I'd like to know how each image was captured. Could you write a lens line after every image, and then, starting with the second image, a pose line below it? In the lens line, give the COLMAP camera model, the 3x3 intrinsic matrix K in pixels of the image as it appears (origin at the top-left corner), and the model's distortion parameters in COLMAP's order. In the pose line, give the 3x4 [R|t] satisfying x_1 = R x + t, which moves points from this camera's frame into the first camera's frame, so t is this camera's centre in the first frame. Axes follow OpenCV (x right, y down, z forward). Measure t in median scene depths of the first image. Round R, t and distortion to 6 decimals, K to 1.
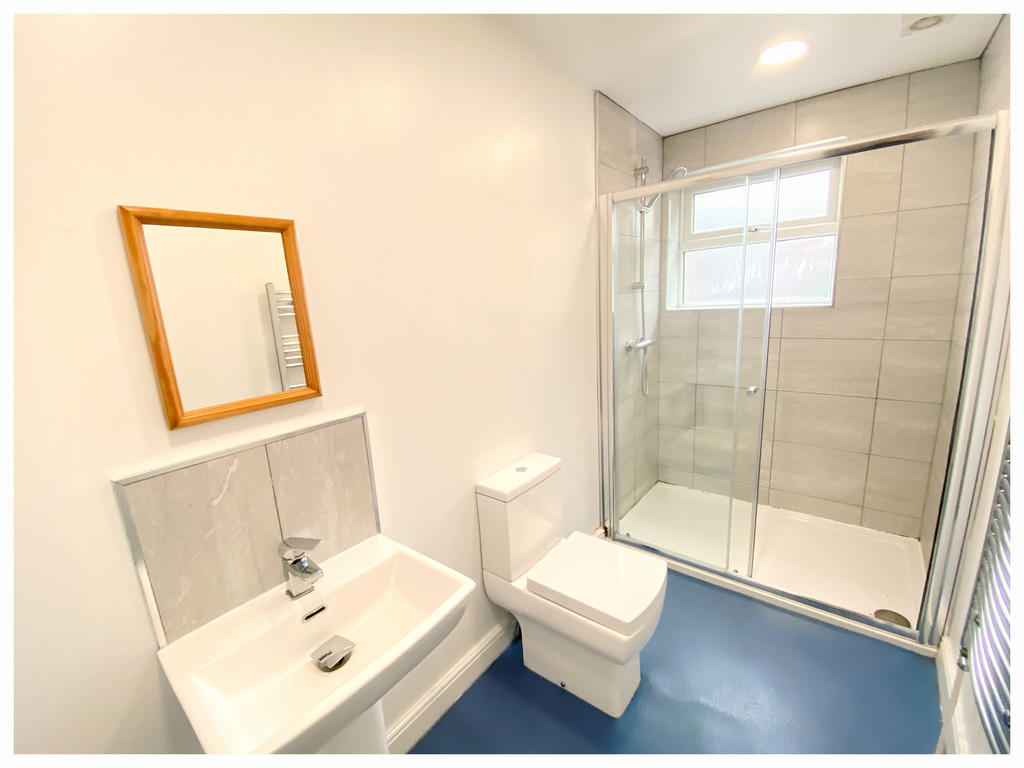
lens RADIAL K [[415.3, 0, 513.9], [0, 415.3, 383.7], [0, 0, 1]] dist [-0.003961, -0.000948]
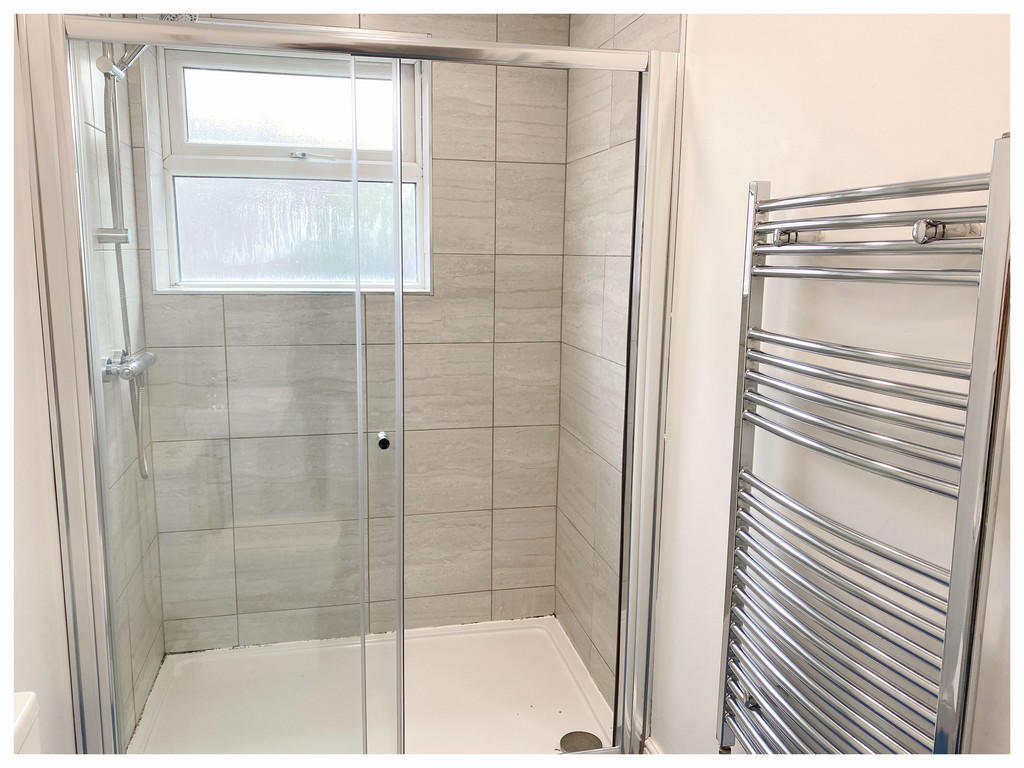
lens RADIAL K [[807.2, 0, 512.4], [0, 807.2, 386.3], [0, 0, 1]] dist [0.077788, -0.008158]
pose [[0.630077, -0.064501, 0.773849, -0.129349], [0.113893, 0.993443, -0.009928, -0.014328], [-0.768135, 0.094391, 0.633292, 0.107334]]
